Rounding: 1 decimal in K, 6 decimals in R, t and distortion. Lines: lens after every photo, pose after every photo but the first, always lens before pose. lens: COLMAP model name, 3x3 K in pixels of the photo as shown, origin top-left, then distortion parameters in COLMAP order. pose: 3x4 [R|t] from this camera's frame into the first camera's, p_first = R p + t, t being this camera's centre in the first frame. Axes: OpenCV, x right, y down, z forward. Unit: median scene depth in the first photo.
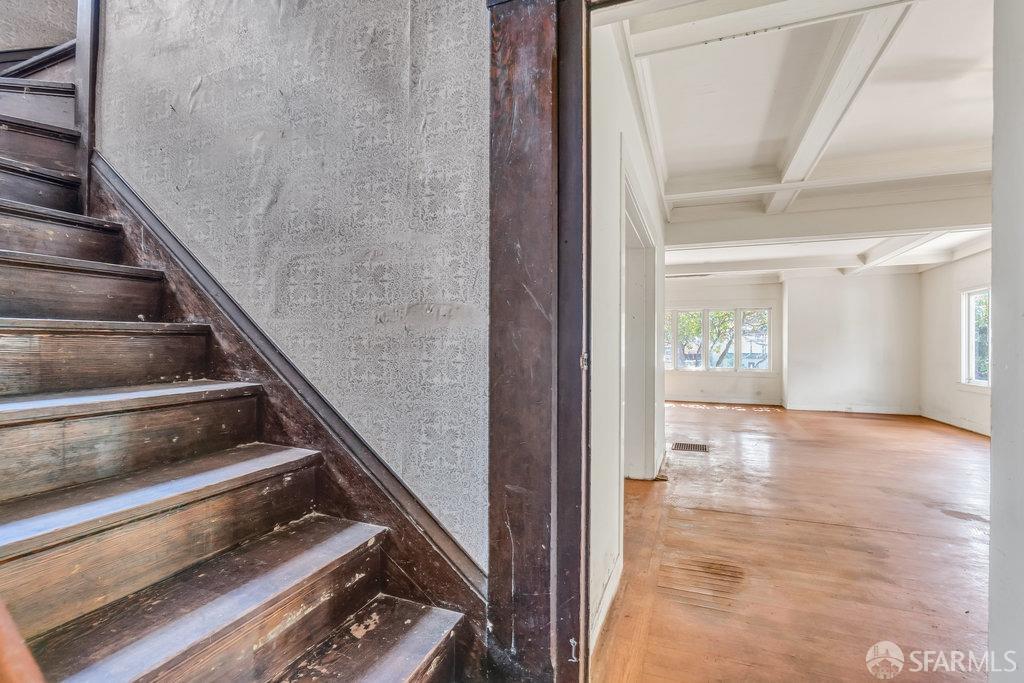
lens RADIAL K [[445.6, 0, 516.2], [0, 445.6, 340.2], [0, 0, 1]] dist [0.005699, 0.000379]
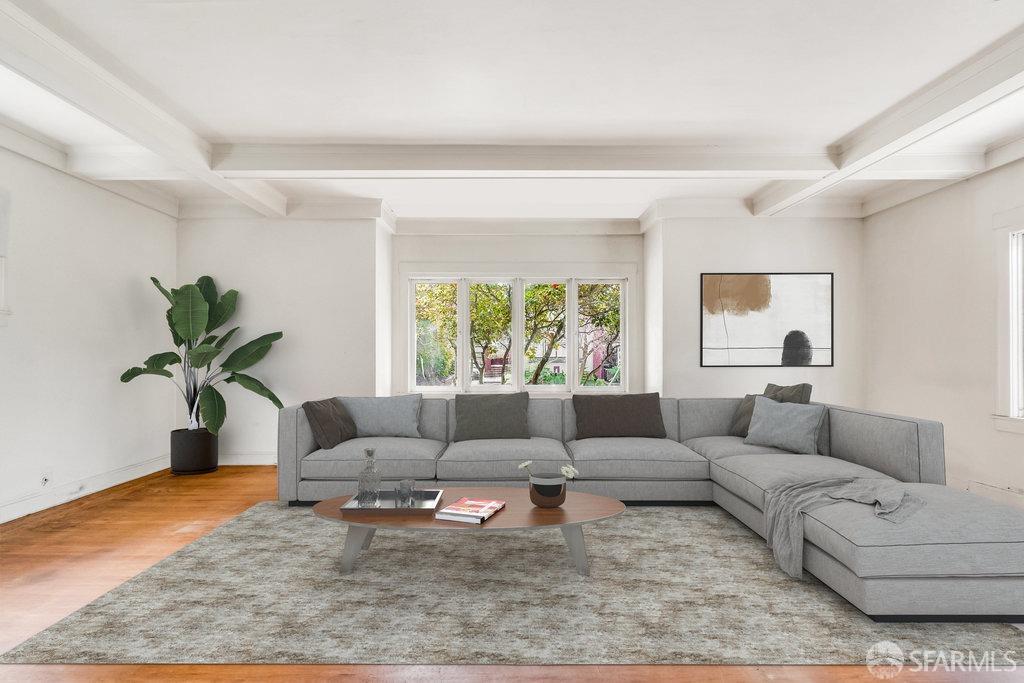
lens RADIAL K [[443.9, 0, 509.3], [0, 443.9, 344.0], [0, 0, 1]] dist [-0.005453, -0.000708]
pose [[0.921289, 0.000342, 0.388878, 0.223041], [0.000025, 1.000000, -0.000937, 0.008795], [-0.388879, 0.000873, 0.921289, 0.550813]]
